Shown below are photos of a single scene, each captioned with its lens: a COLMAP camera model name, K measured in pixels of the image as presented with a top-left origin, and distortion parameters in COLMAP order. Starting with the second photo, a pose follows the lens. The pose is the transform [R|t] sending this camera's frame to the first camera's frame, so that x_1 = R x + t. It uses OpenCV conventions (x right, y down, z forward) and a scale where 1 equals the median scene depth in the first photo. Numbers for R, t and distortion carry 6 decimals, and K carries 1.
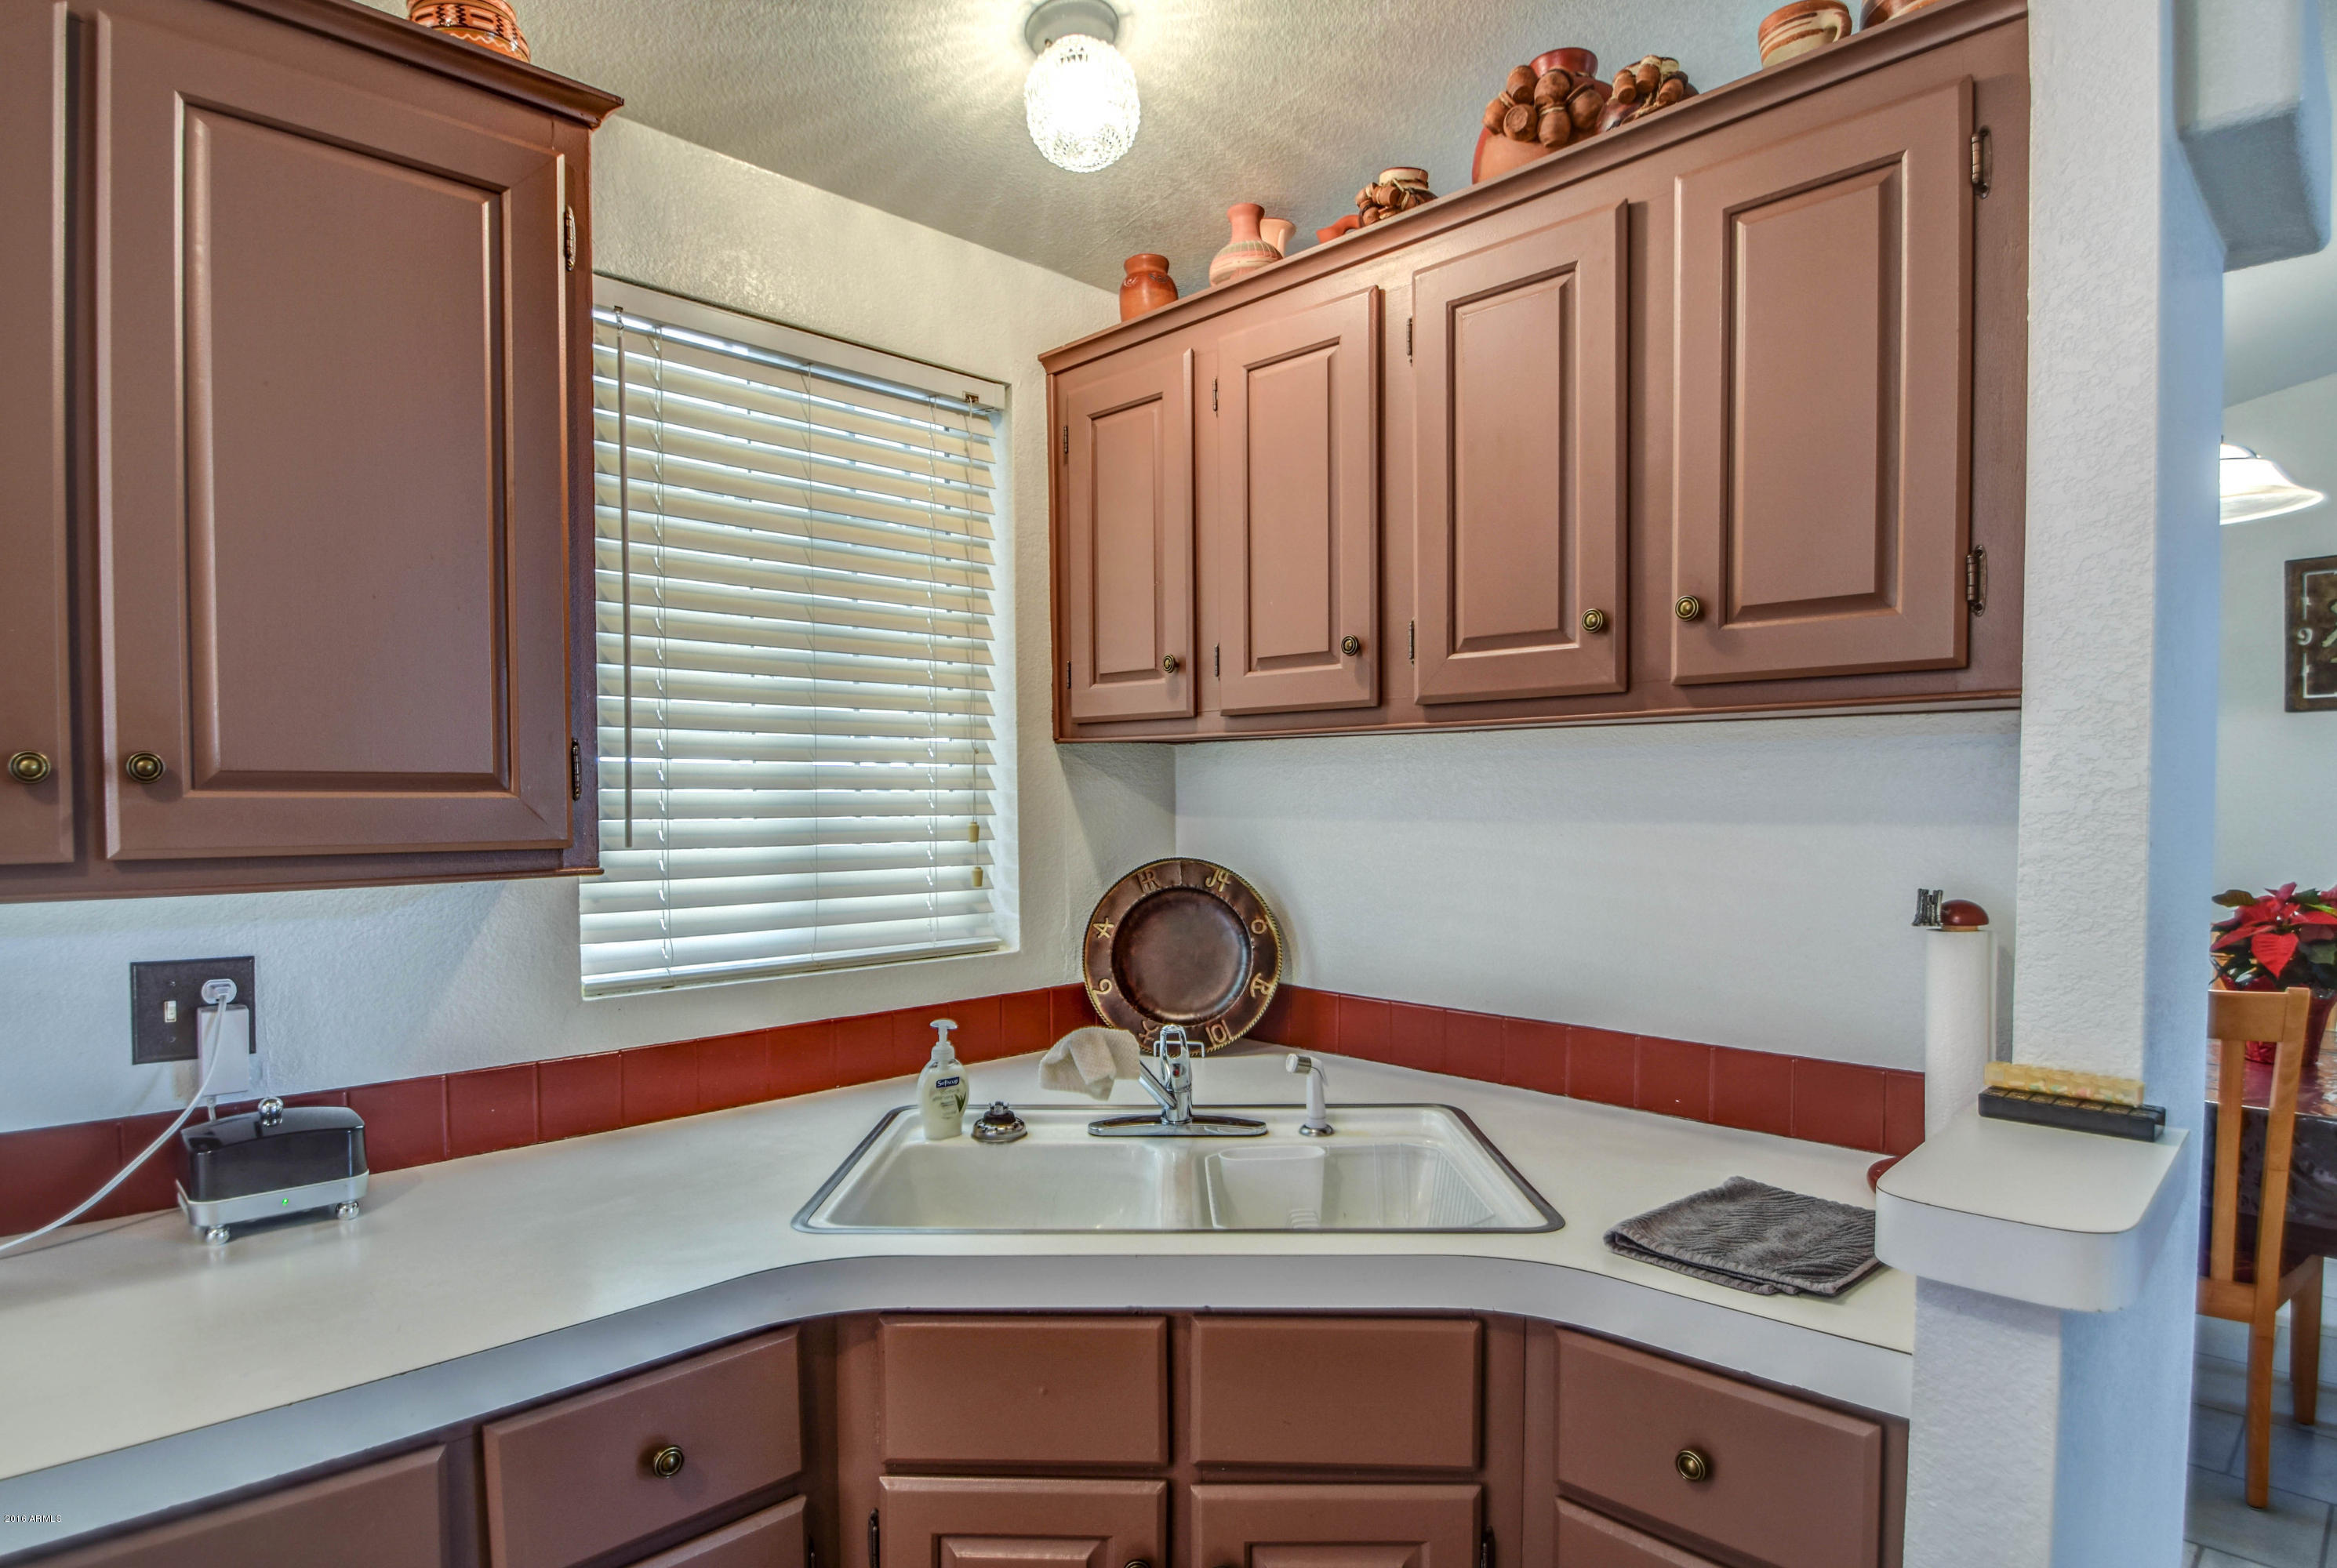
lens RADIAL K [[1264.7, 0, 1163.1], [0, 1264.7, 844.9], [0, 0, 1]] dist [0.000288, -0.021829]
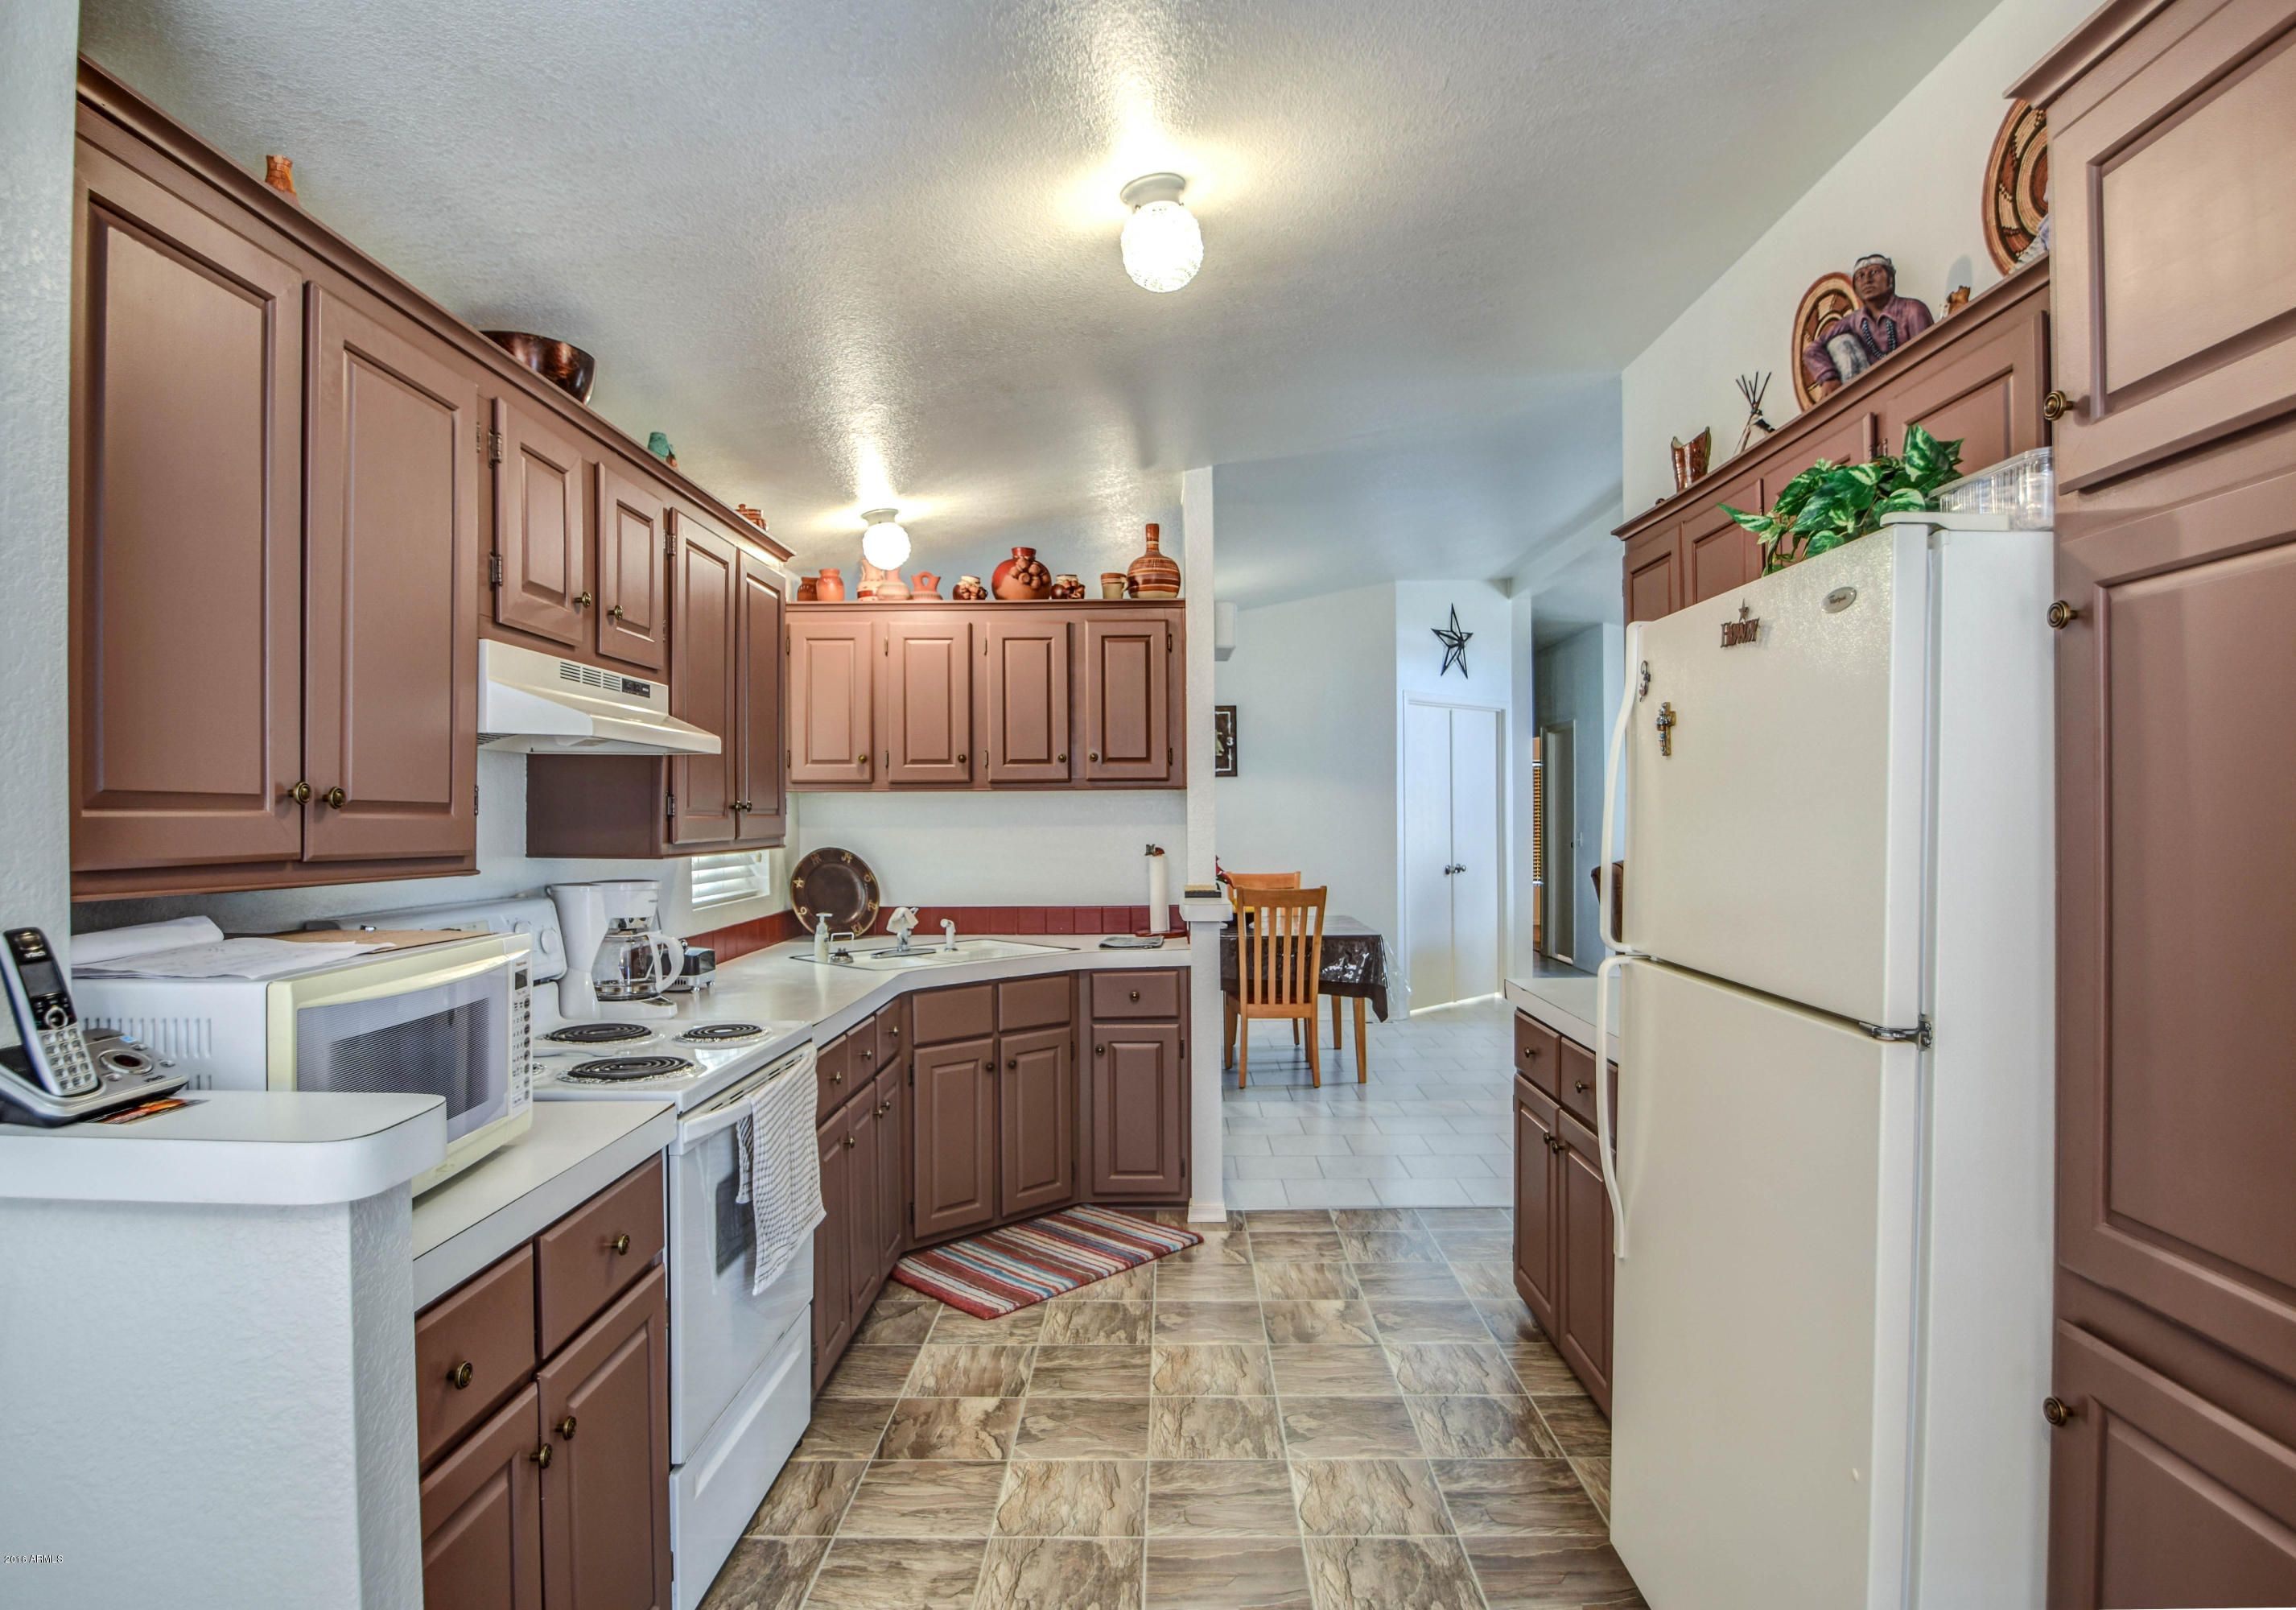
lens RADIAL K [[1276.6, 0, 1146.9], [0, 1276.6, 824.4], [0, 0, 1]] dist [-0.003301, -0.000263]
pose [[0.706030, -0.007829, 0.708139, -1.722862], [0.032306, 0.999254, -0.021161, 0.052768], [-0.707445, 0.037817, 0.705756, -1.325627]]
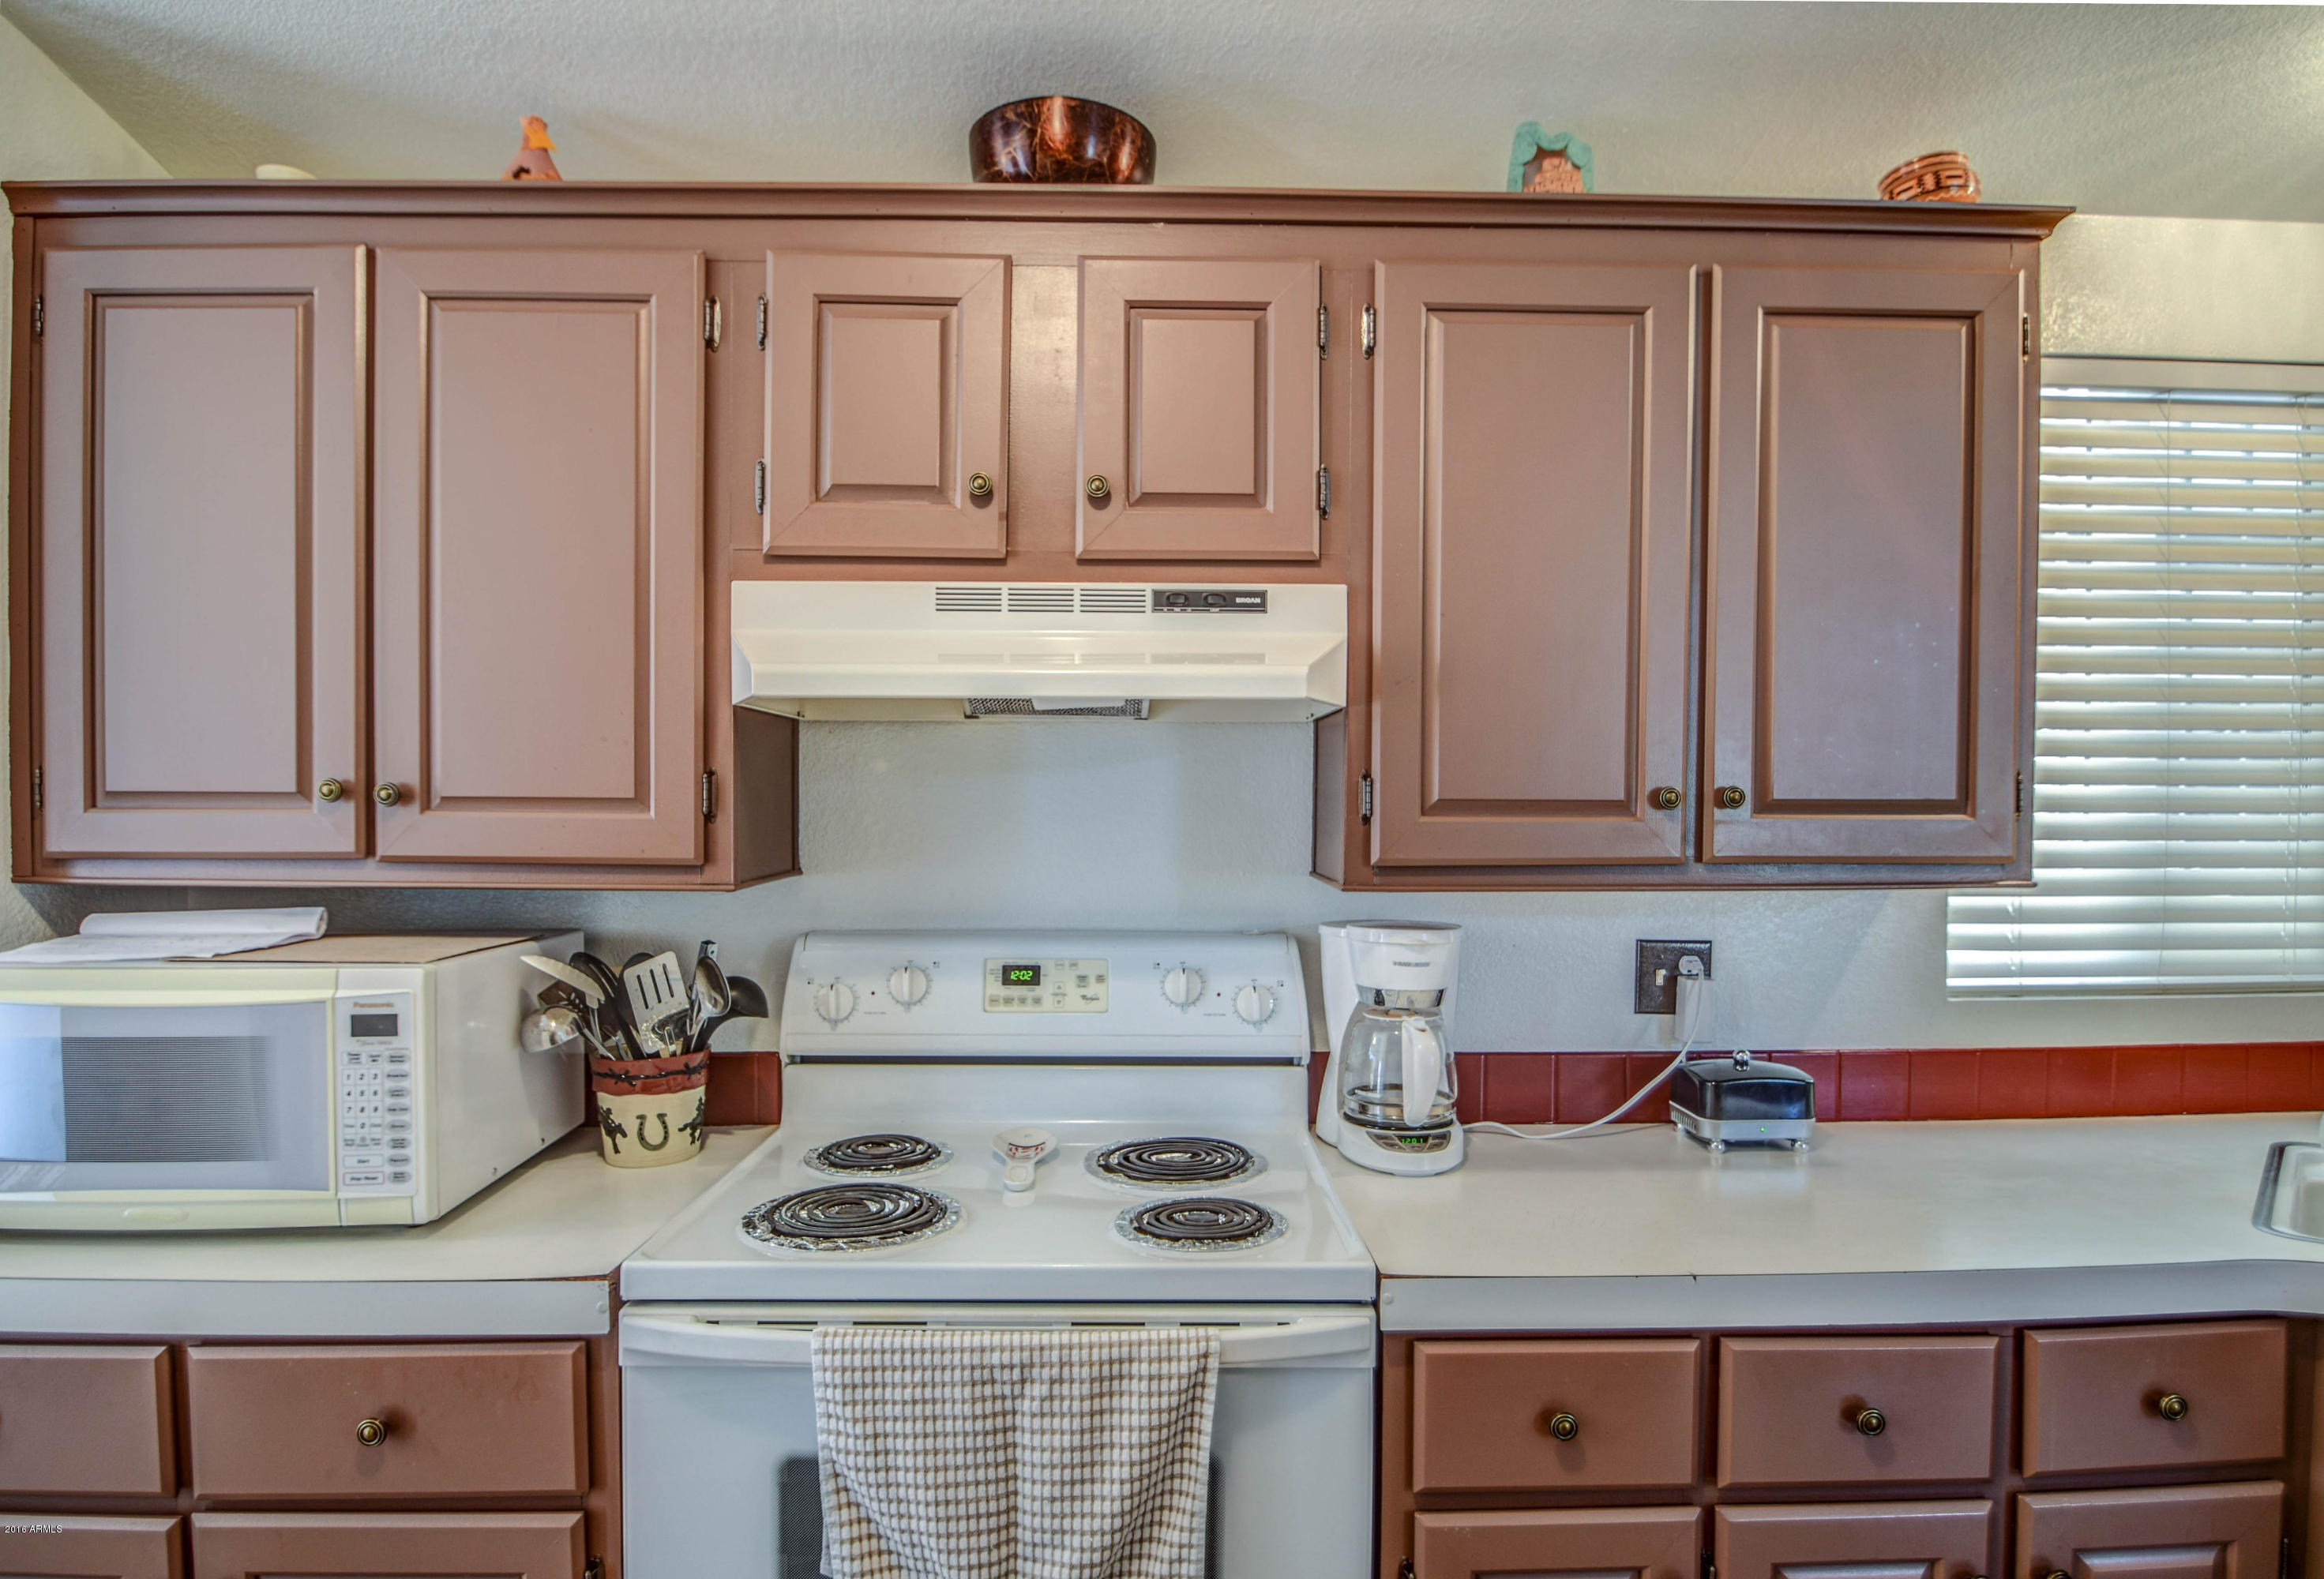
lens RADIAL K [[1276.9, 0, 1200.0], [0, 1276.9, 844.7], [0, 0, 1]] dist [0.003541, -0.022242]
pose [[0.740966, 0.016050, -0.671351, -0.225021], [-0.027586, 0.999598, -0.006549, 0.012074], [0.670976, 0.023373, 0.741110, -0.345098]]
